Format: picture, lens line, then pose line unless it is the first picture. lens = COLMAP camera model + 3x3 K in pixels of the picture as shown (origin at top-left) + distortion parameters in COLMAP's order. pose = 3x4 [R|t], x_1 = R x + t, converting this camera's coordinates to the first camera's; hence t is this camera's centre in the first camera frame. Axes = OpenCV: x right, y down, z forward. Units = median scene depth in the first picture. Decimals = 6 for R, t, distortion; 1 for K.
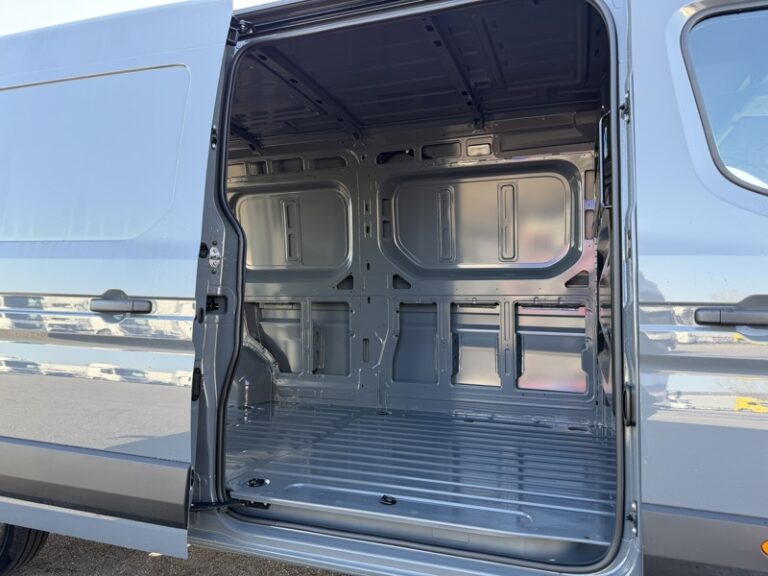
lens RADIAL K [[538.9, 0, 387.5], [0, 538.9, 285.3], [0, 0, 1]] dist [0.034769, -0.048145]
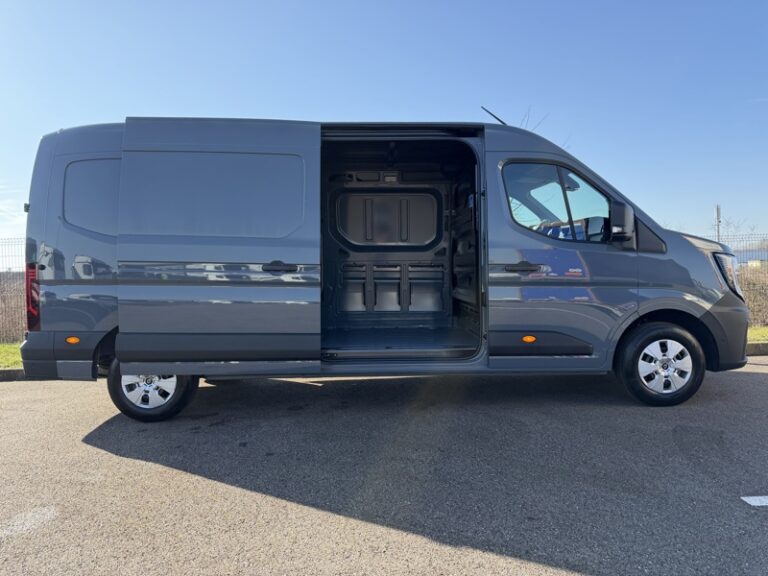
lens RADIAL K [[538.9, 0, 387.5], [0, 538.9, 285.3], [0, 0, 1]] dist [0.034769, -0.048145]
pose [[0.933140, -0.023100, 0.358769, -0.506058], [-0.003240, 0.997353, 0.072643, -0.030936], [-0.359497, -0.068948, 0.930595, -0.705447]]
